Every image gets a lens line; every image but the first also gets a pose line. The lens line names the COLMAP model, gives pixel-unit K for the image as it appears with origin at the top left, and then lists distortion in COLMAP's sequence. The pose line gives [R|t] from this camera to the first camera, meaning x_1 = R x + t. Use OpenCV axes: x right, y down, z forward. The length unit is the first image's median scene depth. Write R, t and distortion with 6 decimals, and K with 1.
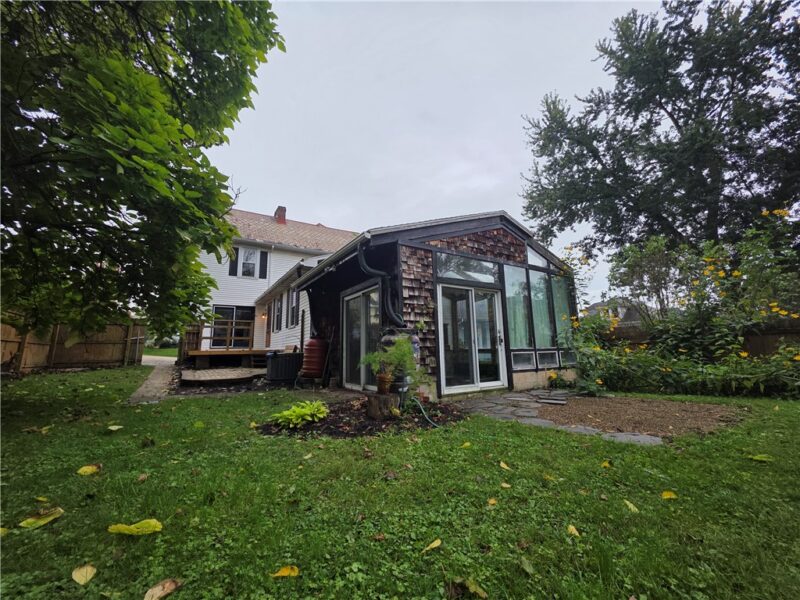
lens RADIAL K [[317.3, 0, 398.3], [0, 317.3, 300.0], [0, 0, 1]] dist [0.003369, -0.000953]
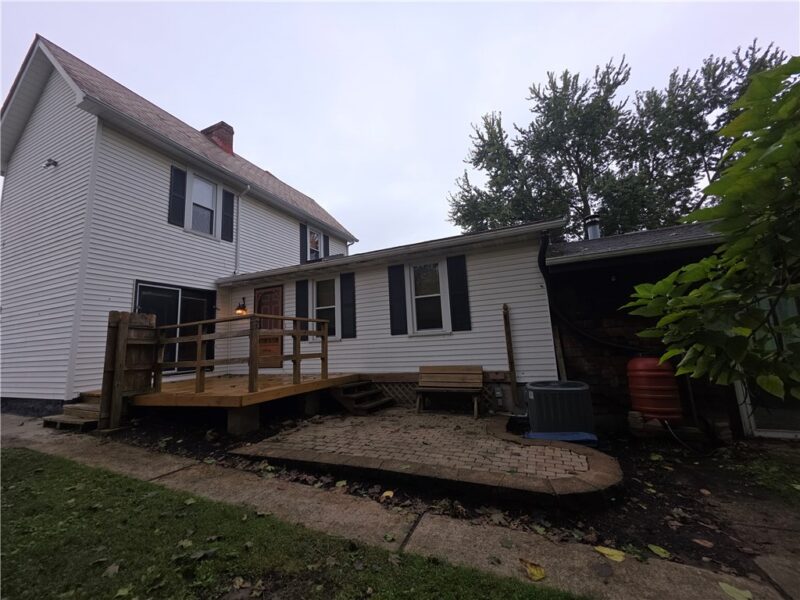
lens RADIAL K [[317.3, 0, 399.6], [0, 317.3, 299.7], [0, 0, 1]] dist [0.003369, -0.000953]
pose [[0.830536, 0.061619, 0.553546, -0.364410], [-0.061691, 0.997923, -0.018524, 0.018844], [-0.553537, -0.018764, 0.832613, 0.294804]]
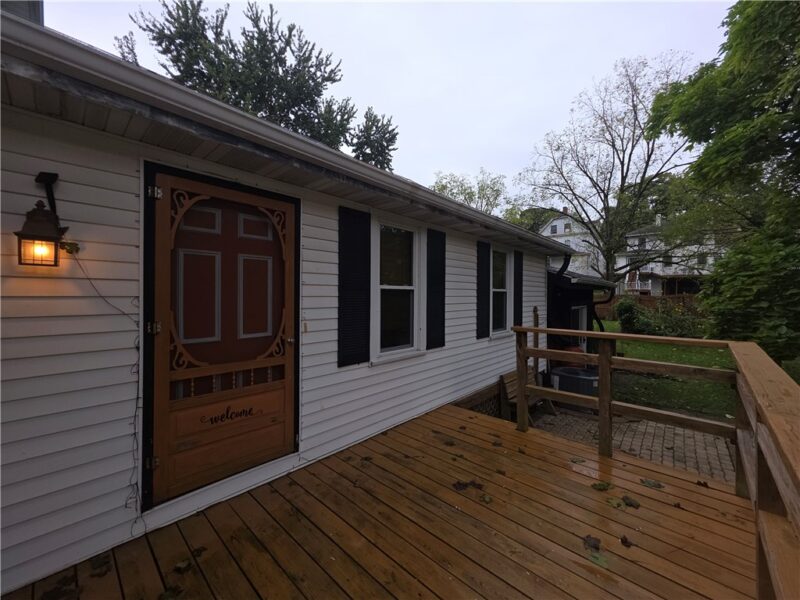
lens RADIAL K [[317.3, 0, 401.8], [0, 317.3, 294.2], [0, 0, 1]] dist [0.003369, -0.000953]
pose [[-0.265978, 0.015750, 0.963850, -0.401403], [-0.163014, 0.984732, -0.061075, 0.040433], [-0.950096, -0.173365, -0.259350, 0.690532]]
